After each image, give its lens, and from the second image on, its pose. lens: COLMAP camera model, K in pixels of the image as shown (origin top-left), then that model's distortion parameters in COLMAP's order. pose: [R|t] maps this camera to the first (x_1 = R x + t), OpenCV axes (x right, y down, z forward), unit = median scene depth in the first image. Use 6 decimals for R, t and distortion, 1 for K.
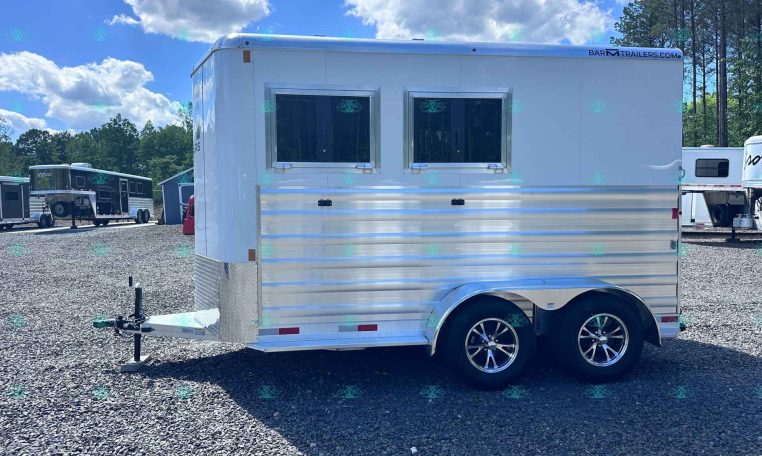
lens RADIAL K [[542.3, 0, 380.1], [0, 542.3, 224.9], [0, 0, 1]] dist [0.021252, -0.010290]
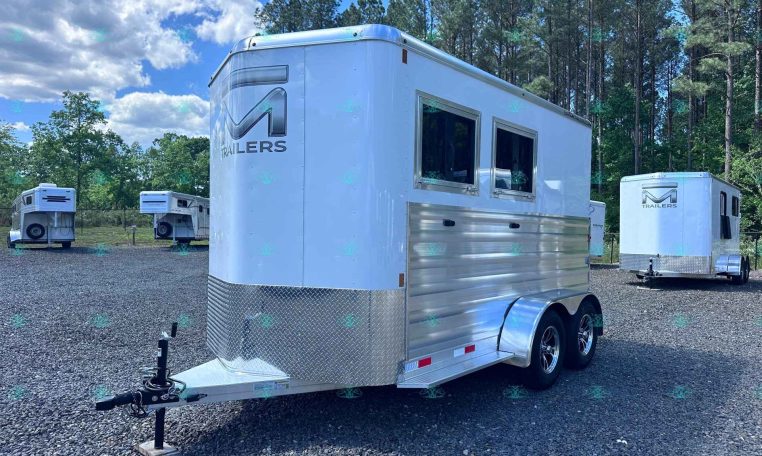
lens RADIAL K [[542.3, 0, 360.3], [0, 542.3, 224.5], [0, 0, 1]] dist [0.021252, -0.010290]
pose [[0.749741, 0.021535, 0.661381, -0.805134], [0.005660, 0.999225, -0.038951, -0.001328], [-0.661707, 0.032946, 0.749038, 0.359601]]
